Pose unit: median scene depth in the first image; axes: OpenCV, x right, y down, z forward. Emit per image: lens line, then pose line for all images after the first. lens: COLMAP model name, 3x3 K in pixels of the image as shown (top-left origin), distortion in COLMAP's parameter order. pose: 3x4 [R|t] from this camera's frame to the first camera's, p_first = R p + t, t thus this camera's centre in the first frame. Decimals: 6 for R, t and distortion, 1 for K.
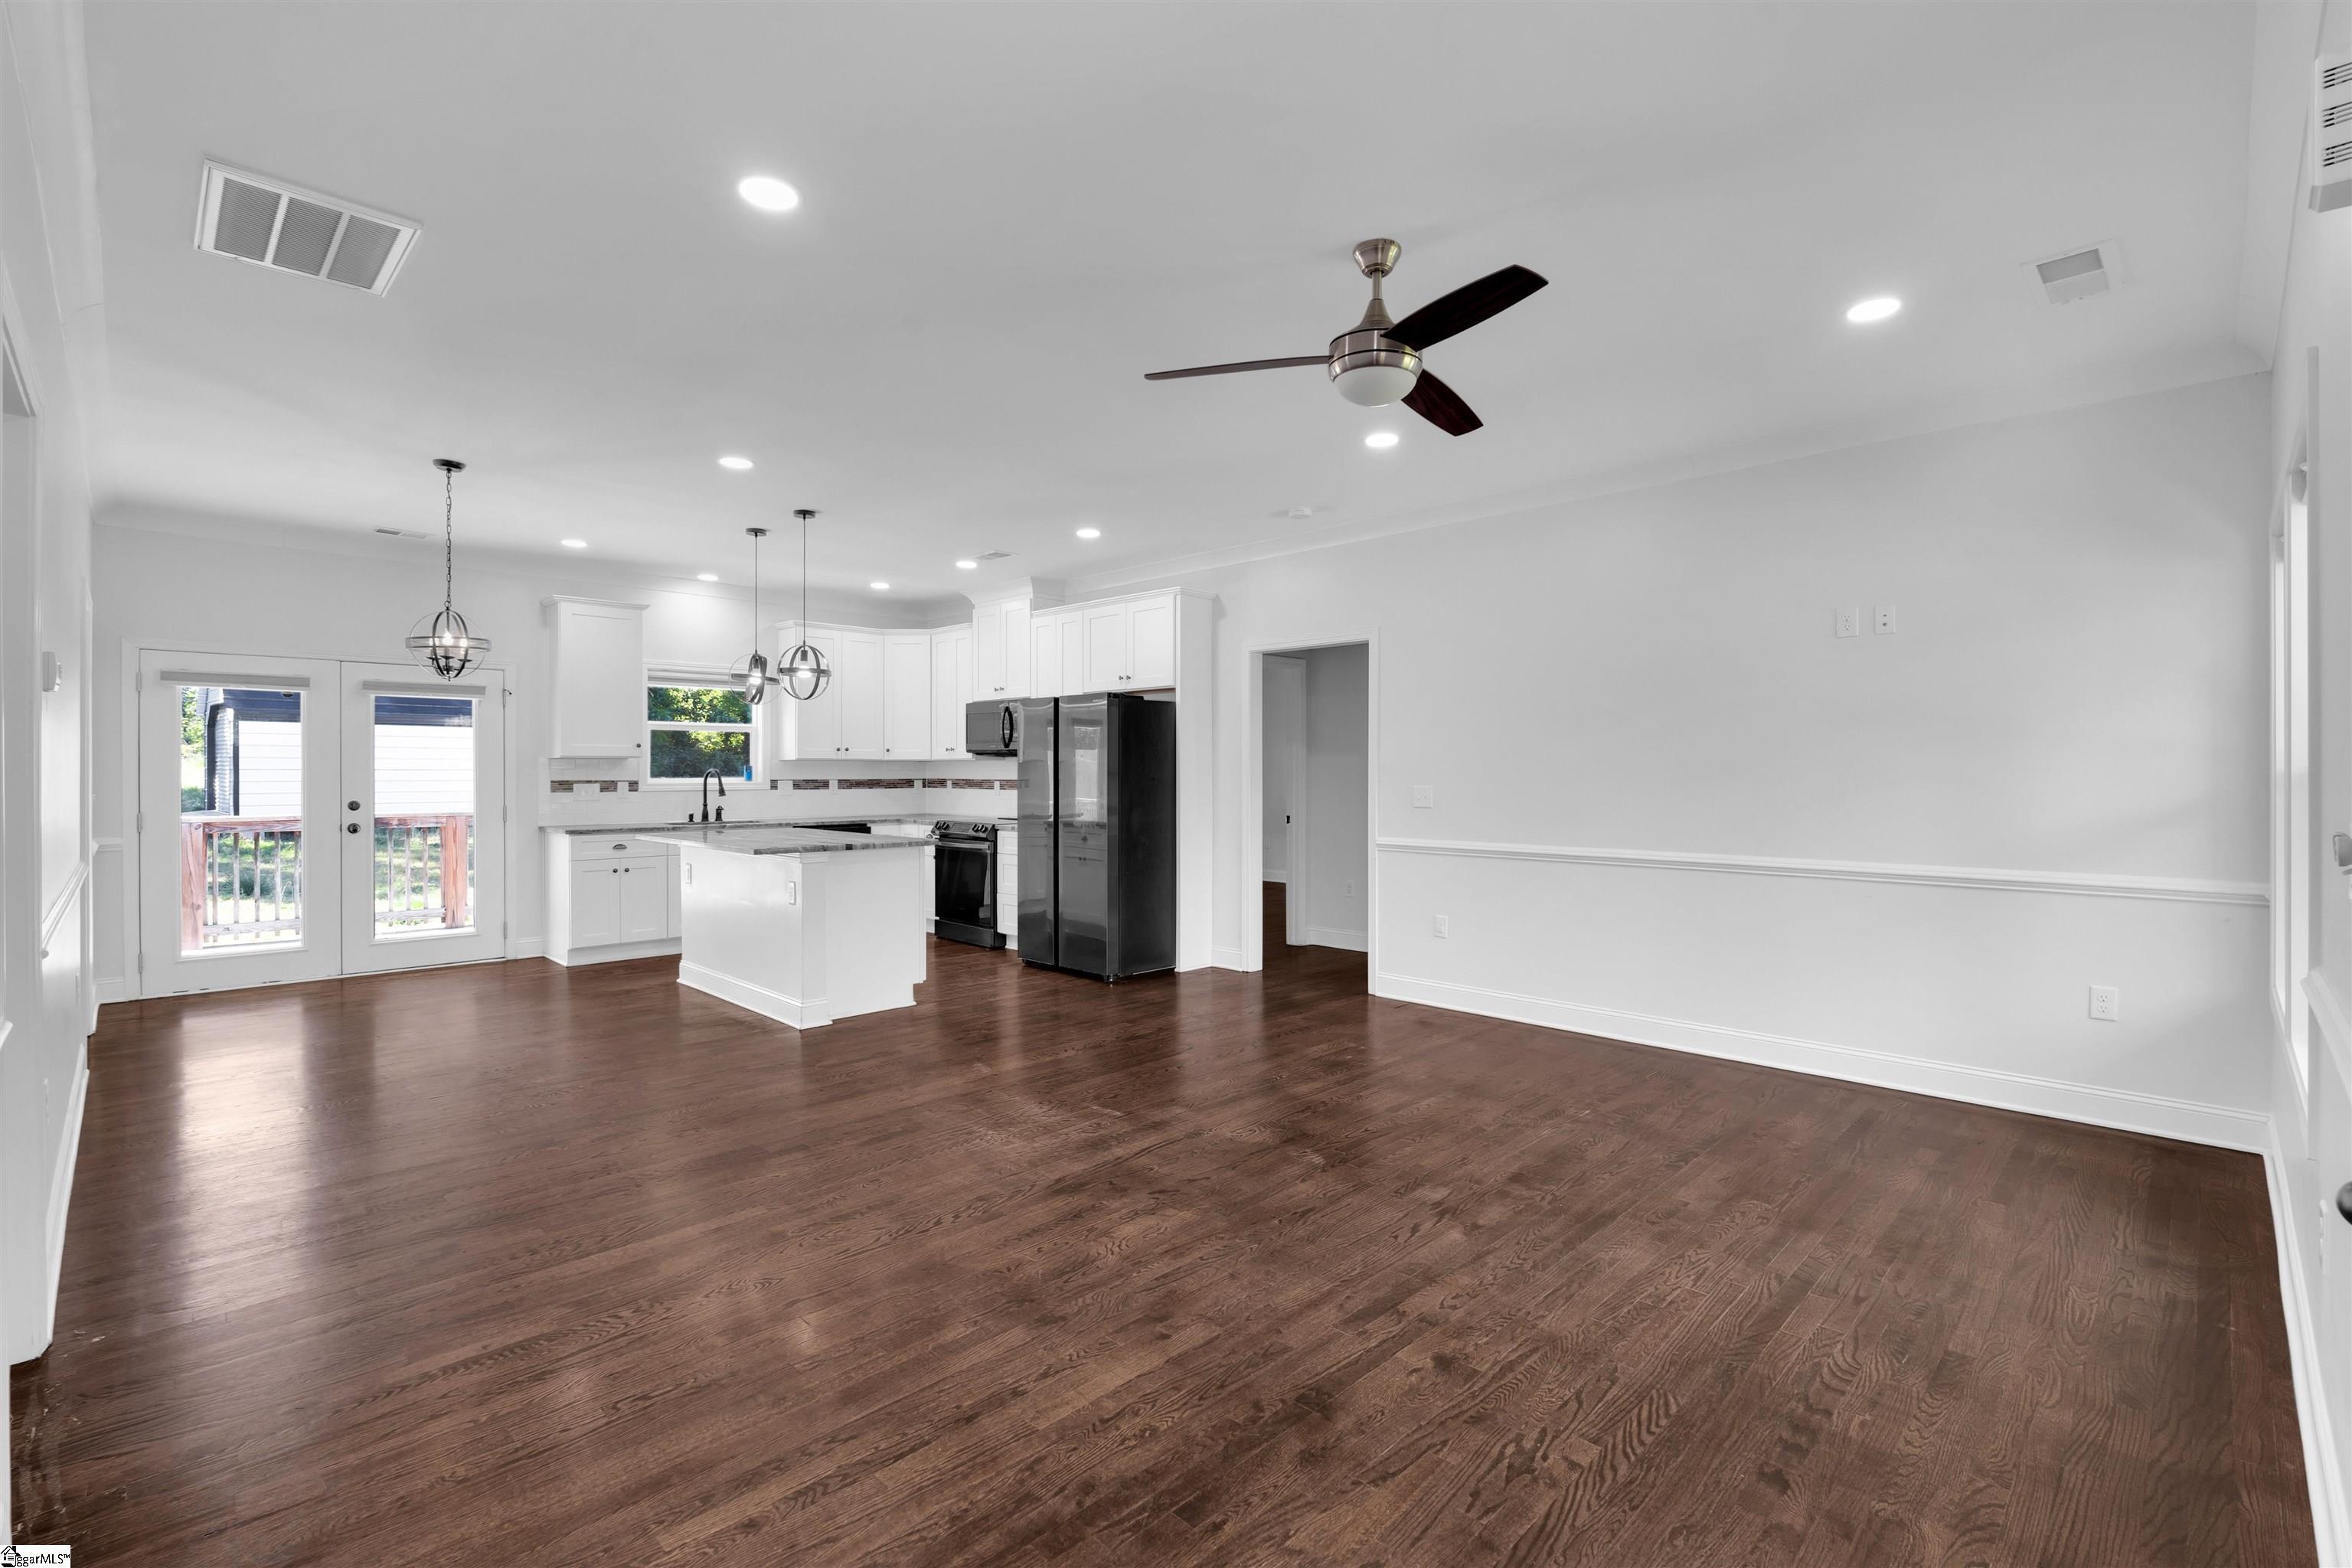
lens RADIAL K [[1037.6, 0, 1176.9], [0, 1037.6, 776.3], [0, 0, 1]] dist [0.000611, 0.000104]
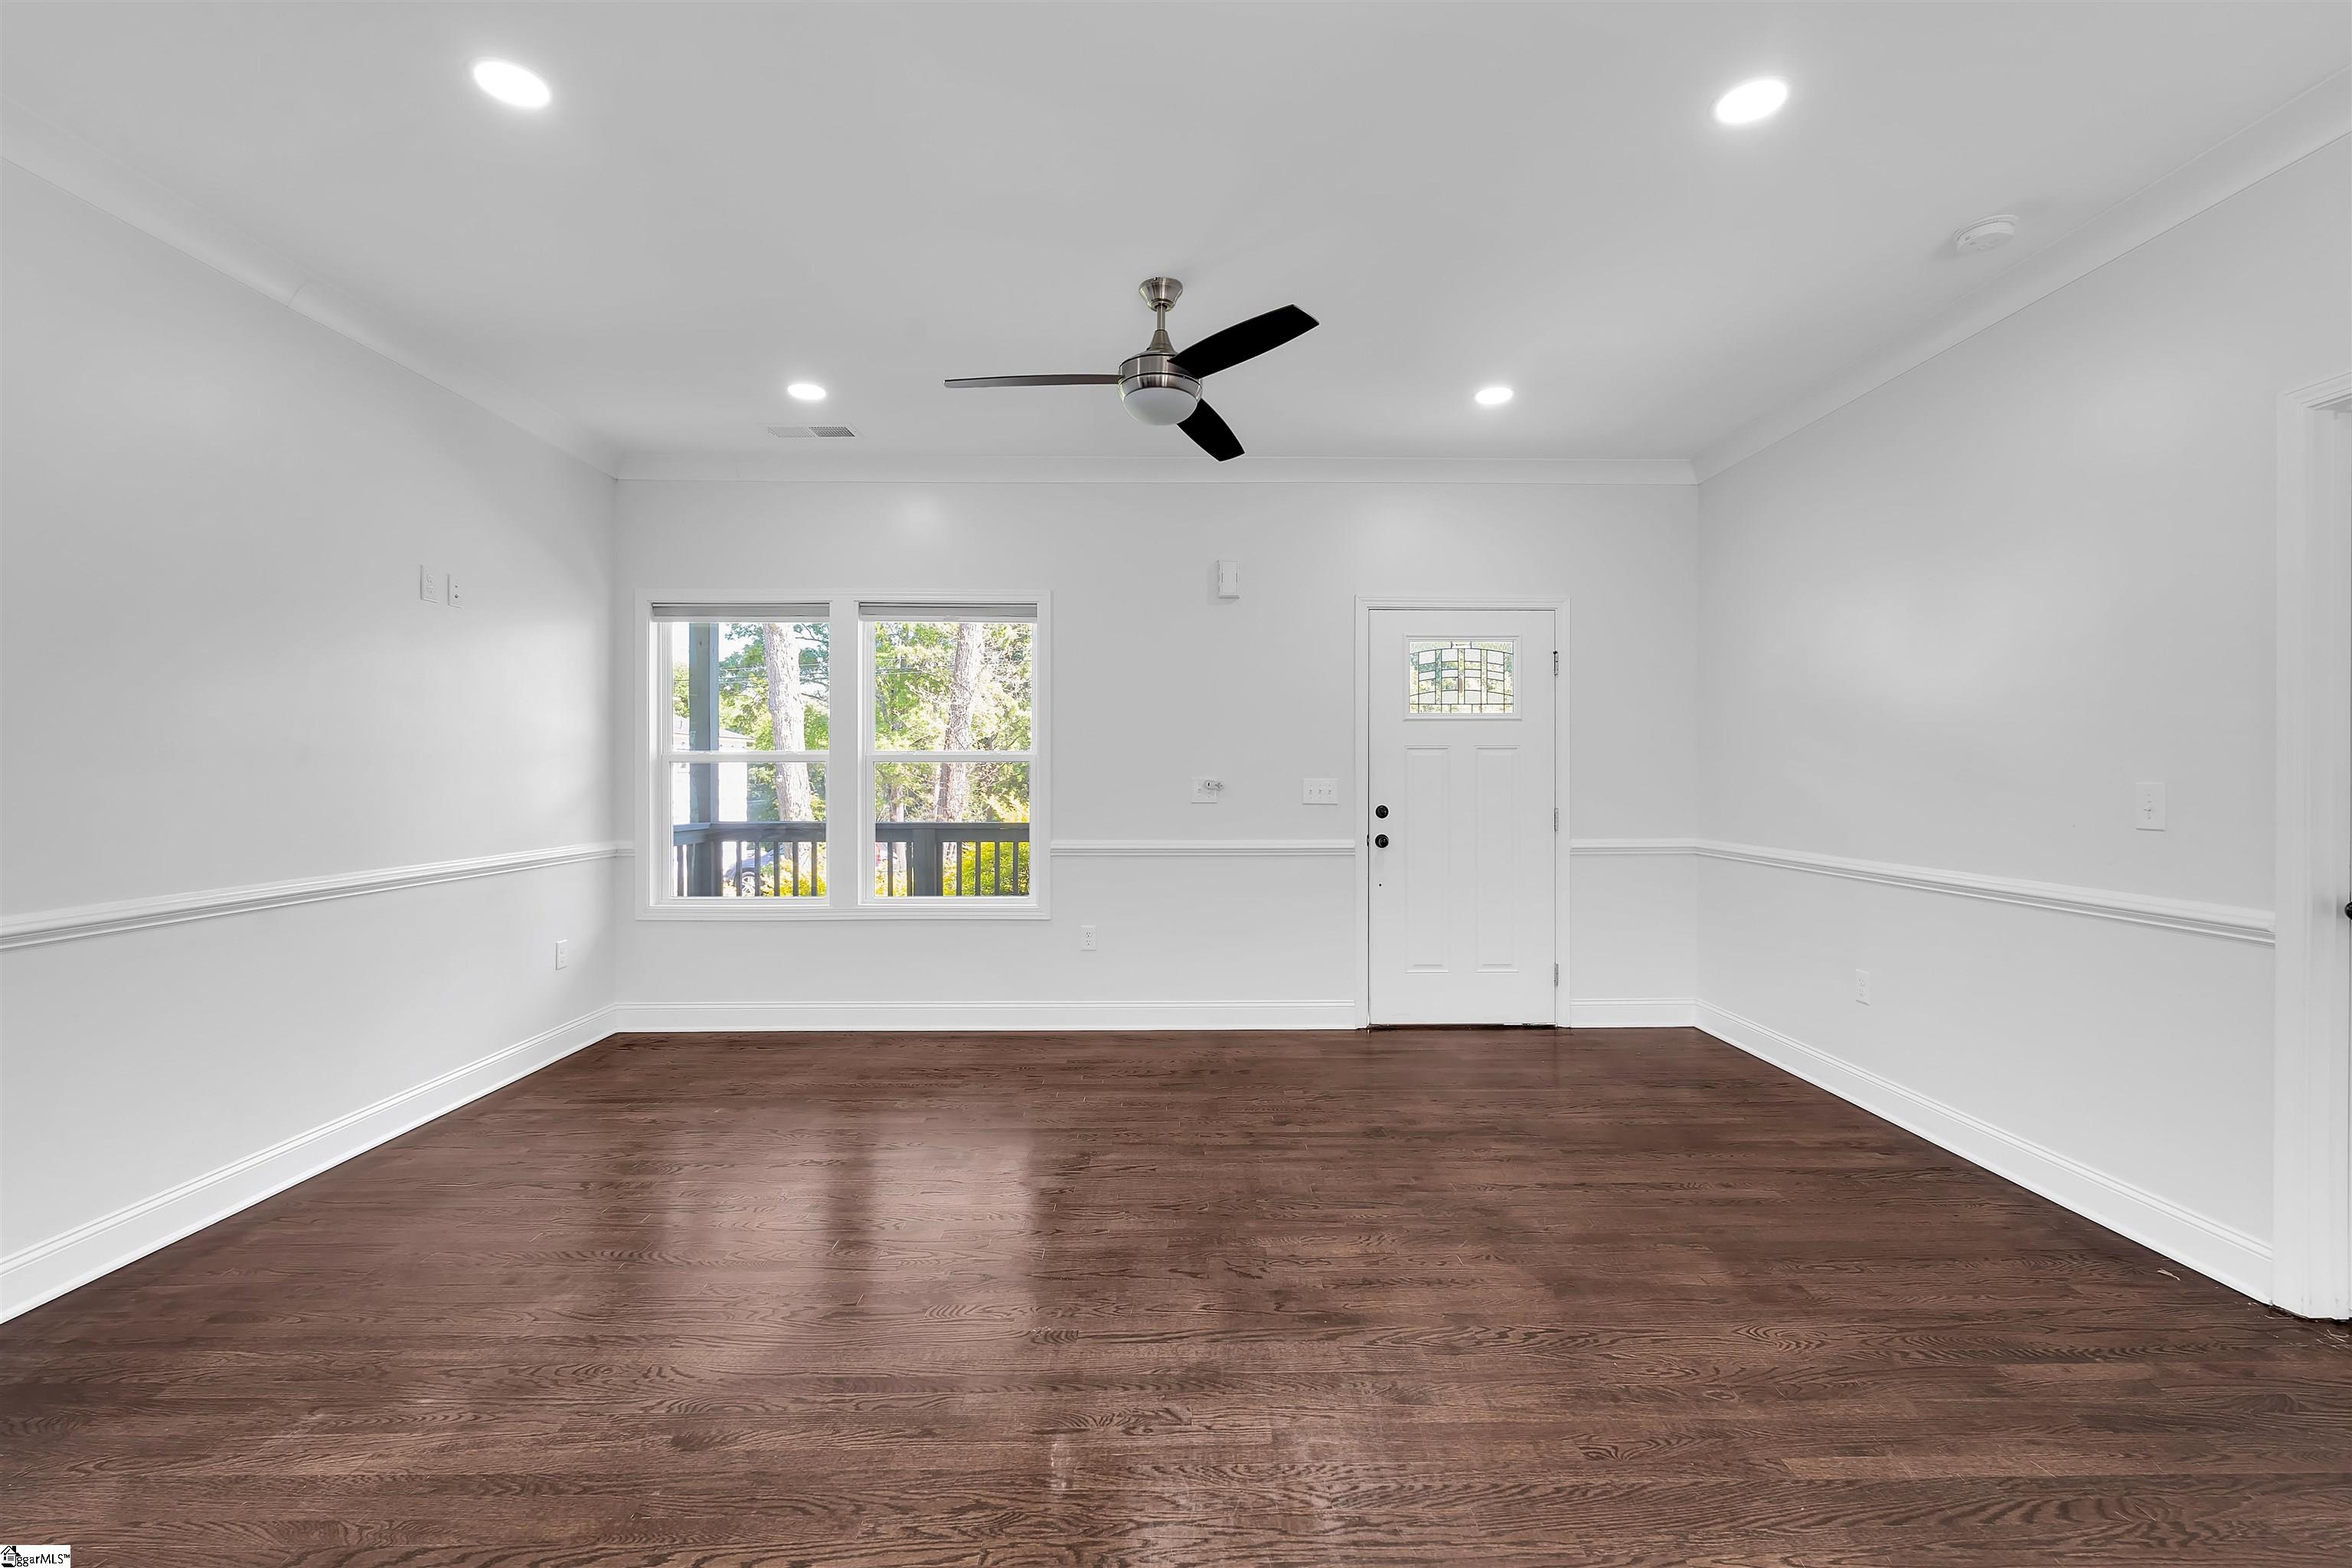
lens RADIAL K [[1037.6, 0, 1192.0], [0, 1037.6, 777.5], [0, 0, 1]] dist [0.000611, 0.000104]
pose [[-0.721915, -0.003155, 0.691974, -0.615813], [0.002310, 0.999973, 0.006970, 0.011169], [-0.691977, 0.006630, -0.721889, 1.832083]]
